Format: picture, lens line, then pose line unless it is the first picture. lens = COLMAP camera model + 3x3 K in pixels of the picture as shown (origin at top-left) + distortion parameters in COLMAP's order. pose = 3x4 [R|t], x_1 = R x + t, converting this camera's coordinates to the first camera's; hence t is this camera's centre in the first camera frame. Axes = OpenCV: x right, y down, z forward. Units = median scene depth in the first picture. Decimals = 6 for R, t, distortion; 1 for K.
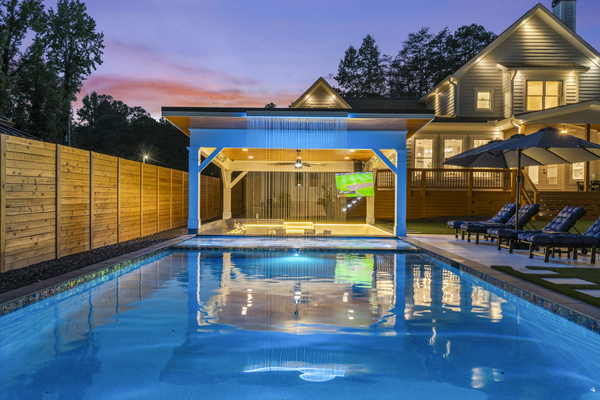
lens RADIAL K [[467.5, 0, 298.2], [0, 467.5, 201.7], [0, 0, 1]] dist [0.003331, 0.007294]
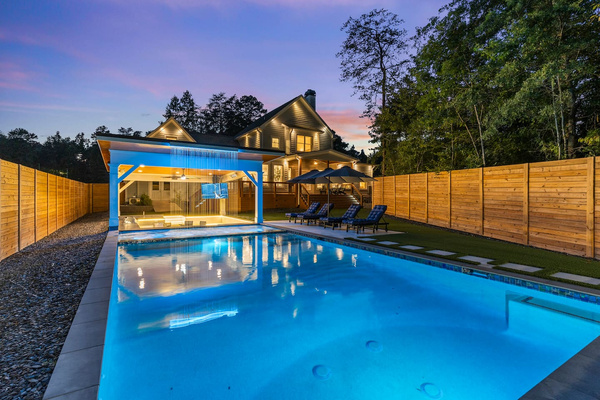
lens RADIAL K [[289.0, 0, 299.1], [0, 289.0, 194.0], [0, 0, 1]] dist [-0.004677, -0.000021]
pose [[0.849906, -0.003219, 0.526924, -0.049052], [0.010313, 0.999891, -0.010525, -0.004441], [-0.526833, 0.014379, 0.849847, 0.008805]]
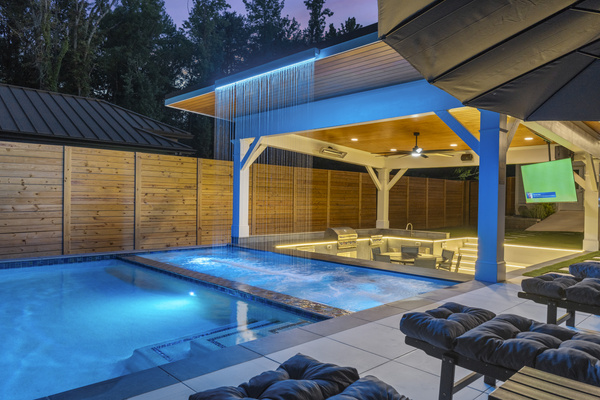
lens RADIAL K [[423.4, 0, 299.3], [0, 423.4, 200.4], [0, 0, 1]] dist [-0.008356, -0.002166]
pose [[0.693210, 0.006786, -0.720704, 0.095544], [-0.019980, 0.999752, -0.009804, -0.000526], [0.720459, 0.021196, 0.693174, 0.132893]]
